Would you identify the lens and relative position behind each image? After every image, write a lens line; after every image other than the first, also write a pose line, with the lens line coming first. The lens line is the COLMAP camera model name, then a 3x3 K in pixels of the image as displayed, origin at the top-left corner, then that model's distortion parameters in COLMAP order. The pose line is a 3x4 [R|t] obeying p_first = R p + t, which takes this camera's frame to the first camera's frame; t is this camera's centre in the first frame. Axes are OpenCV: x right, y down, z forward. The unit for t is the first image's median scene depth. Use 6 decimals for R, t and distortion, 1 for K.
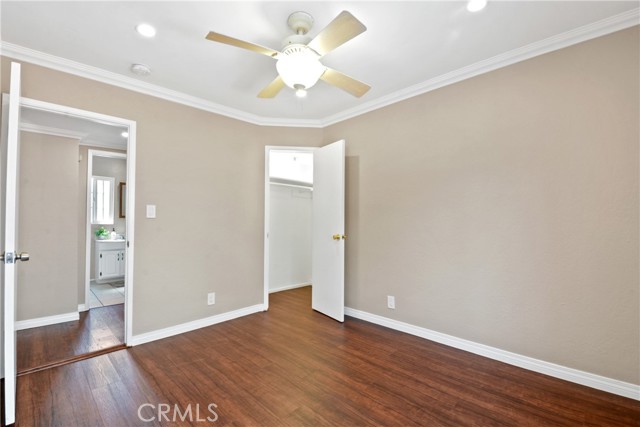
lens RADIAL K [[285.1, 0, 323.4], [0, 285.1, 215.2], [0, 0, 1]] dist [-0.018643, -0.000433]
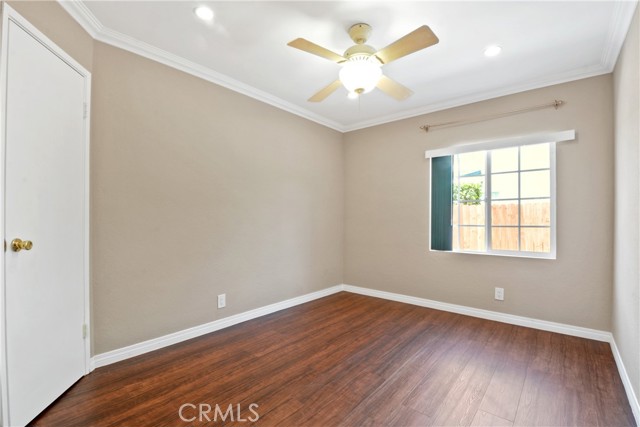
lens RADIAL K [[285.1, 0, 323.1], [0, 285.1, 215.5], [0, 0, 1]] dist [-0.018643, -0.000433]
pose [[-0.069621, 0.001302, 0.997573, -0.951570], [-0.024119, 0.999705, -0.002988, 0.025249], [-0.997282, -0.024268, -0.069569, 0.979392]]
